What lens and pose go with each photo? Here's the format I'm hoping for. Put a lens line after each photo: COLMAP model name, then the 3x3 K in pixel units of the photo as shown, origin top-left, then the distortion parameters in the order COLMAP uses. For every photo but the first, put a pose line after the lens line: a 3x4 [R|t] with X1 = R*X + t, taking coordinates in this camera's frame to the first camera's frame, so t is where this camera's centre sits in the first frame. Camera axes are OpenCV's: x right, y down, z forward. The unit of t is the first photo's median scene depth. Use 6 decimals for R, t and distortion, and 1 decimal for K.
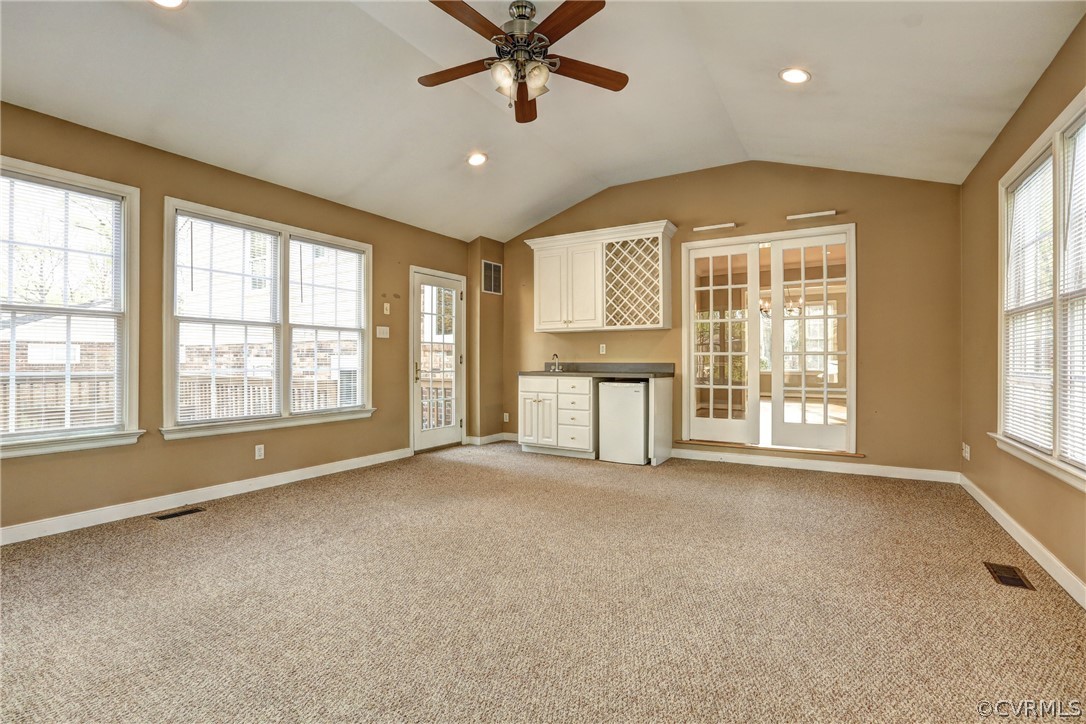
lens RADIAL K [[496.3, 0, 541.8], [0, 496.3, 364.7], [0, 0, 1]] dist [-0.039955, 0.010596]
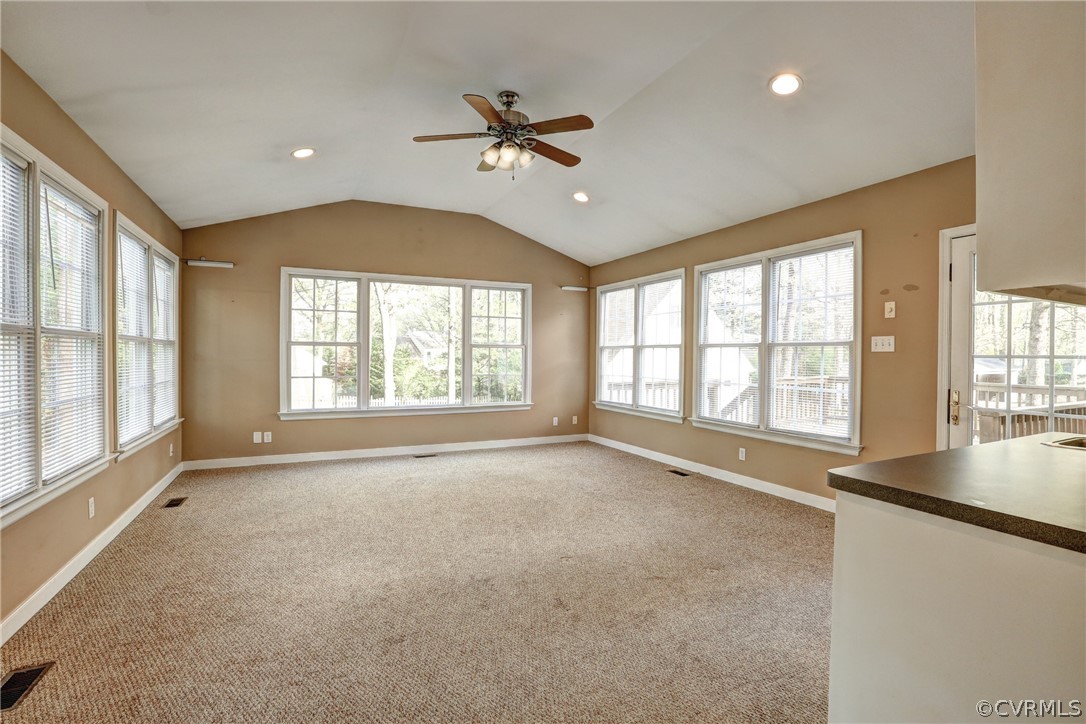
lens RADIAL K [[496.3, 0, 541.7], [0, 496.3, 355.9], [0, 0, 1]] dist [-0.039955, 0.010596]
pose [[-0.542113, -0.001889, -0.840304, 0.664053], [-0.014815, 0.999864, 0.007310, -0.057960], [0.840175, 0.016412, -0.542067, 1.206818]]
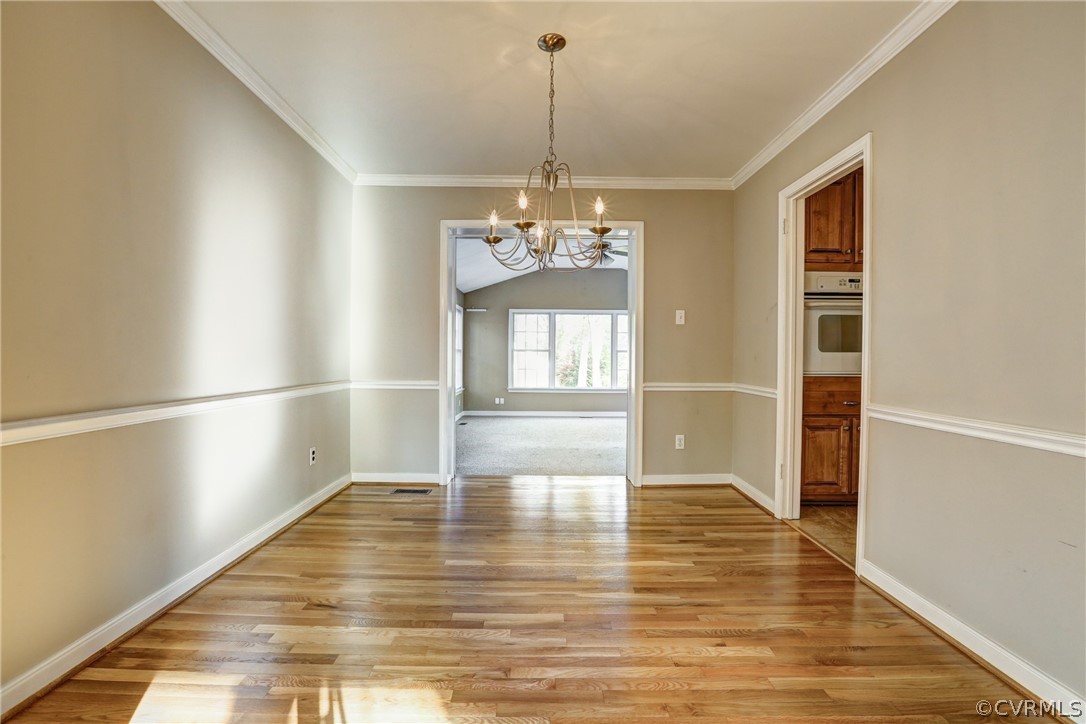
lens RADIAL K [[496.3, 0, 537.7], [0, 496.3, 359.2], [0, 0, 1]] dist [-0.039955, 0.010596]
pose [[-0.855623, -0.009608, -0.517511, 0.897708], [-0.016008, 0.999841, 0.007904, -0.053972], [0.517353, 0.015047, -0.855640, 1.691613]]
